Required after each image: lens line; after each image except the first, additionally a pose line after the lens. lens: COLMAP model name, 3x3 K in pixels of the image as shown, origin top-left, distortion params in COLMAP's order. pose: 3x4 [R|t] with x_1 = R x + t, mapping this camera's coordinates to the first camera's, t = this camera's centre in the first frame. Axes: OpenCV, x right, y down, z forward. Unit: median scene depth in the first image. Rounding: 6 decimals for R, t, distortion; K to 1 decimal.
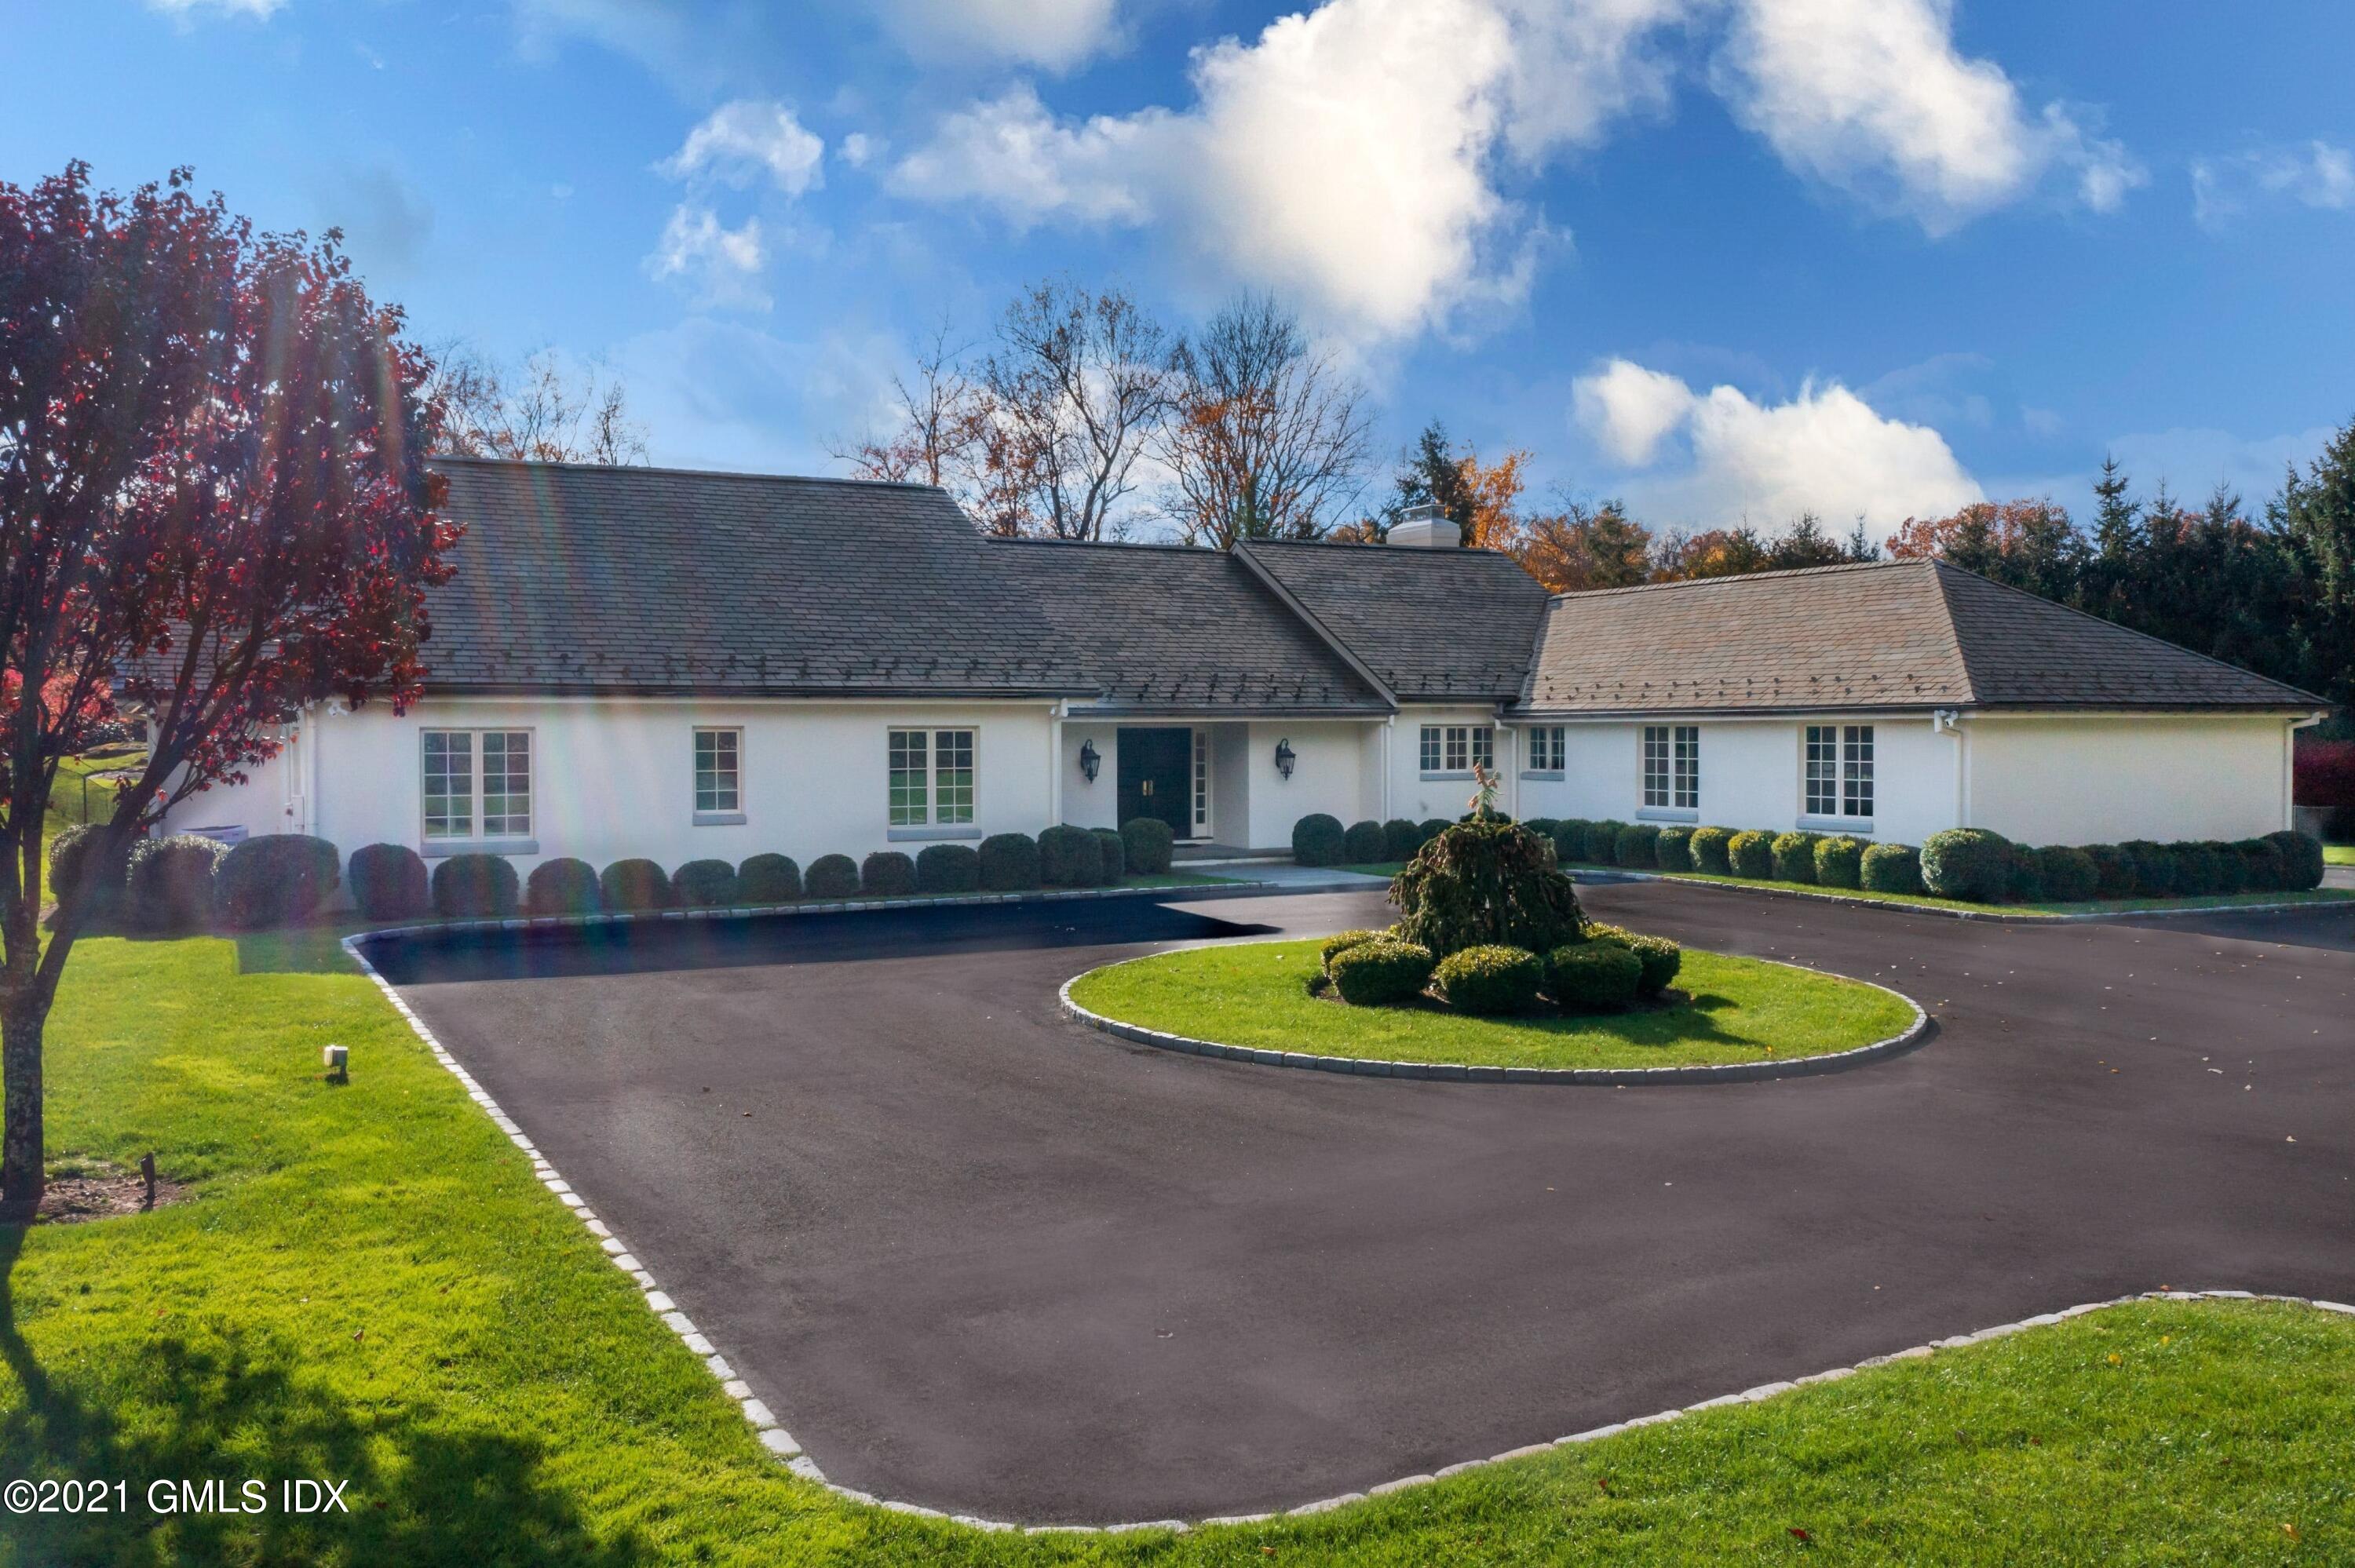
lens RADIAL K [[1675.4, 0, 1177.5], [0, 1675.4, 784.0], [0, 0, 1]] dist [-0.000498, 0.001249]
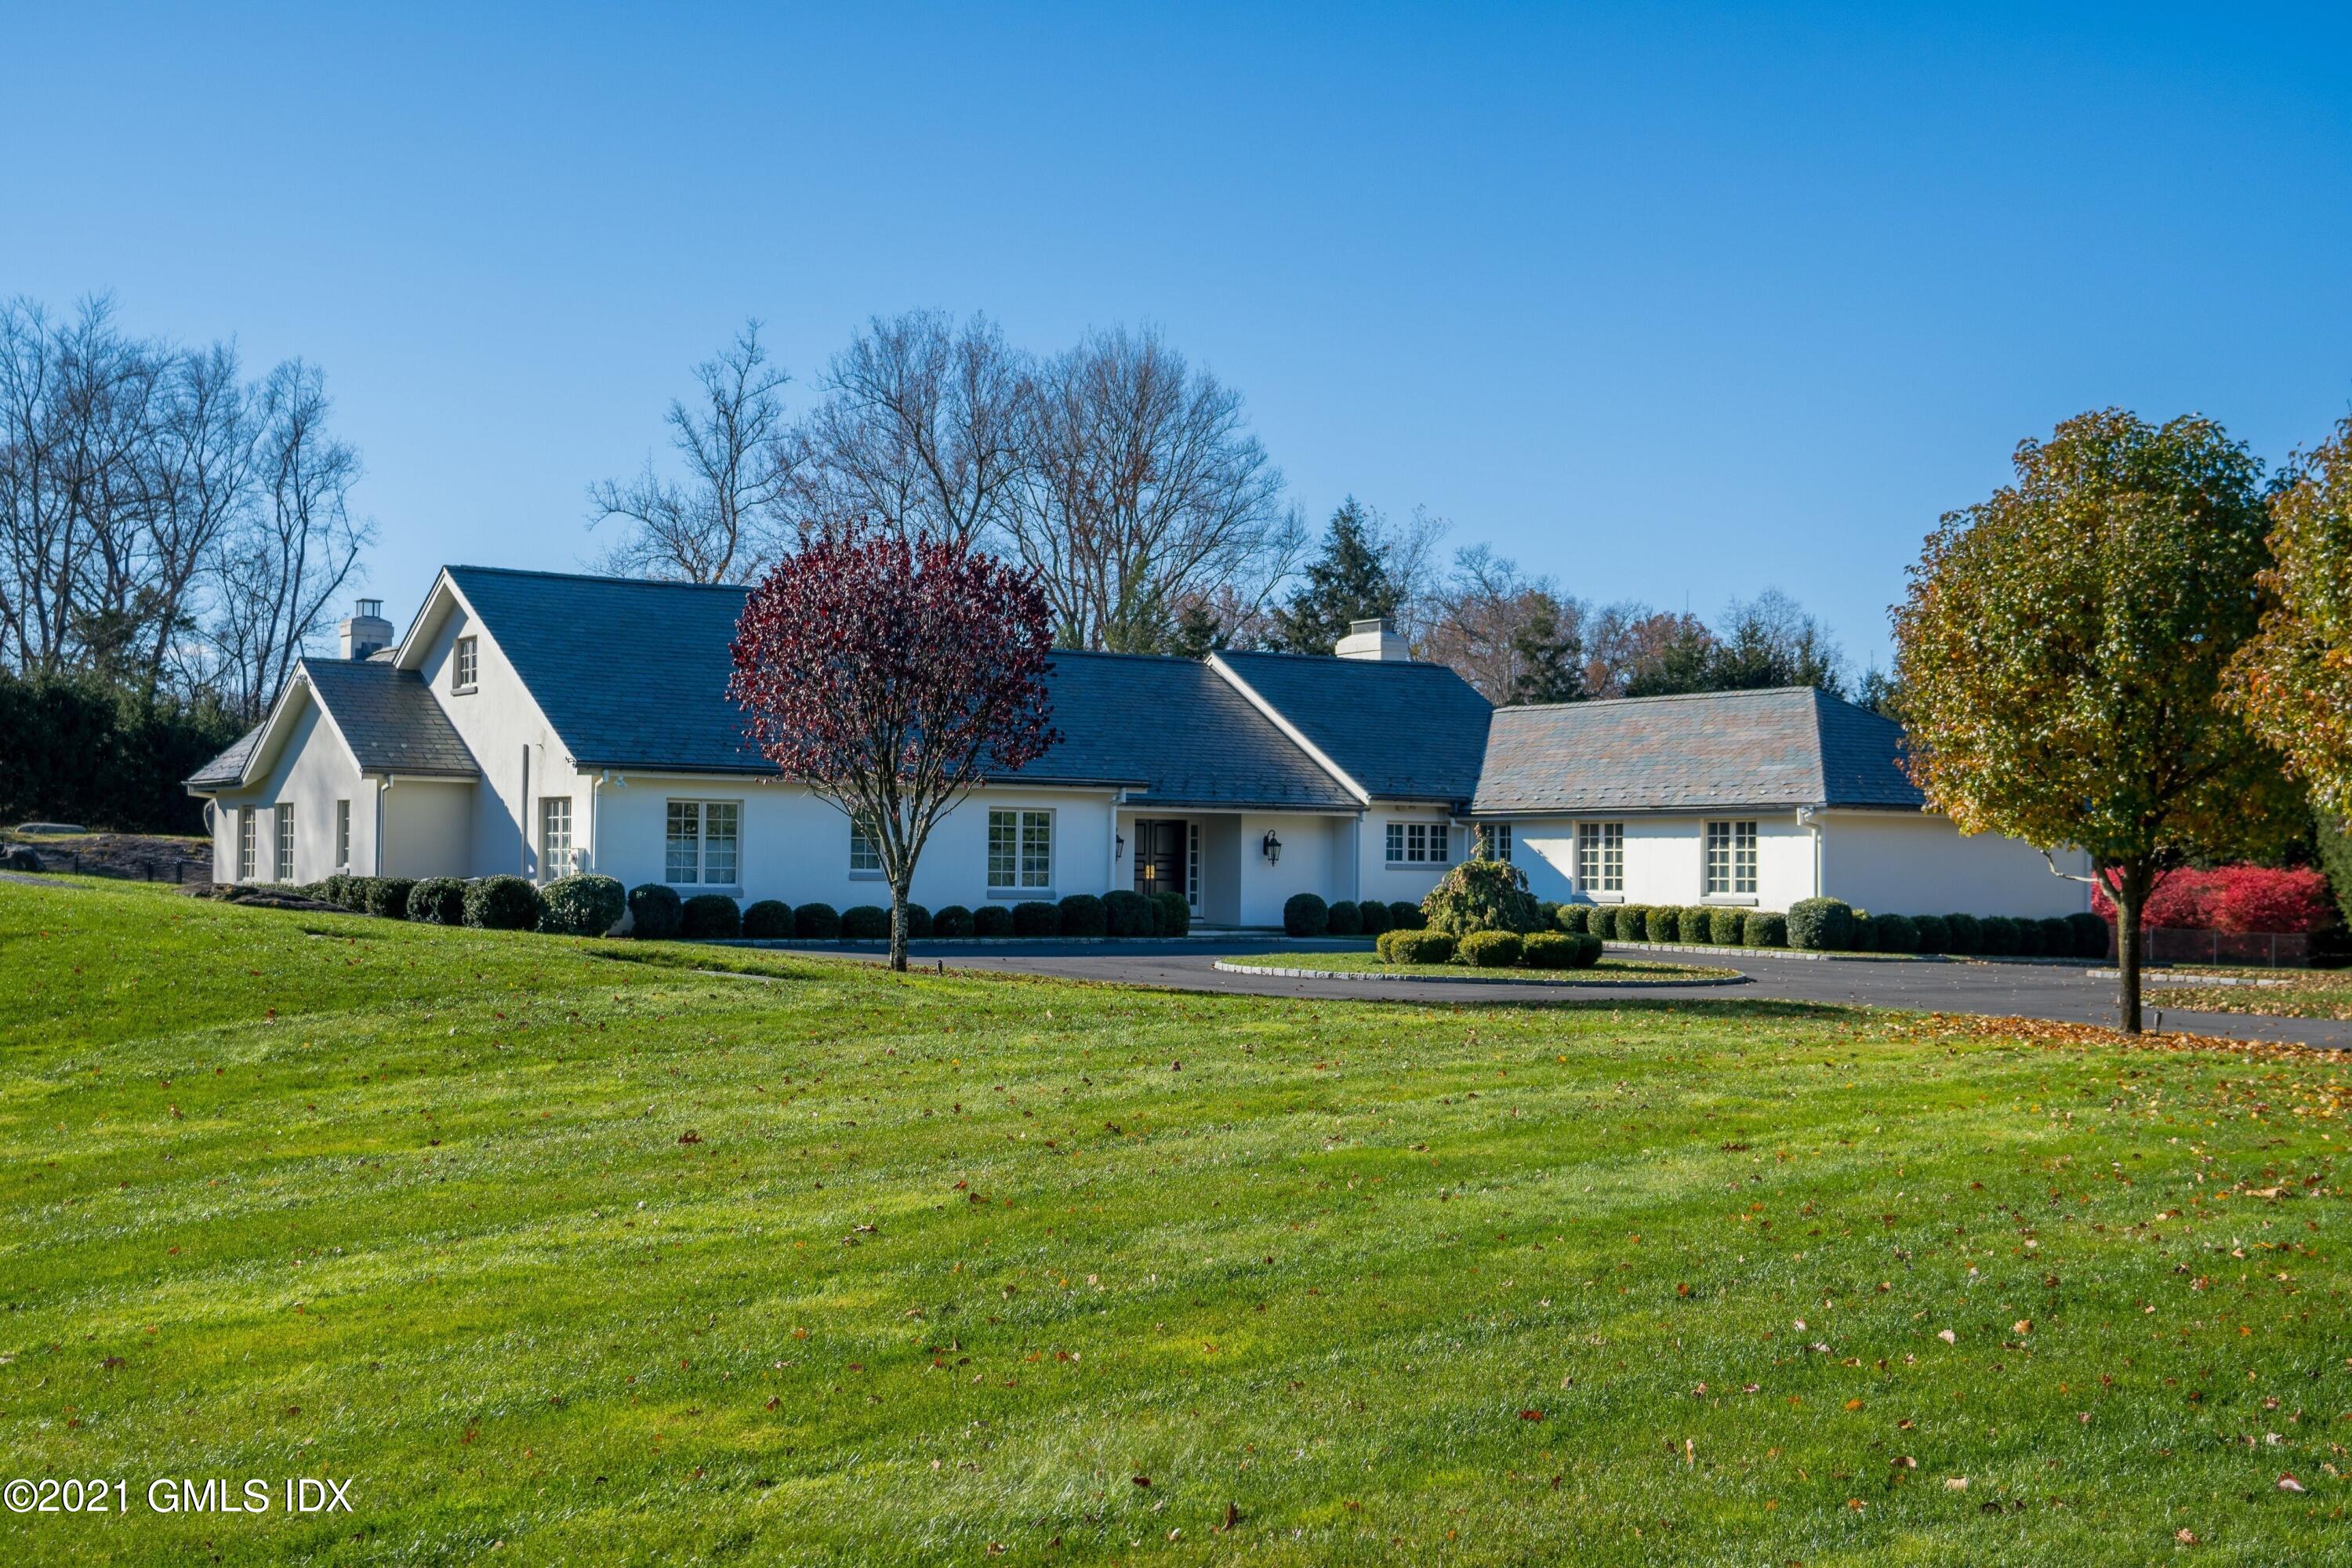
lens RADIAL K [[1974.6, 0, 1176.0], [0, 1974.6, 784.0], [0, 0, 1]] dist [0.000925, 0.004815]
pose [[0.997339, 0.019131, 0.070347, -0.103432], [-0.014591, 0.997812, -0.064491, 0.031470], [-0.071427, 0.063293, 0.995436, -0.366793]]
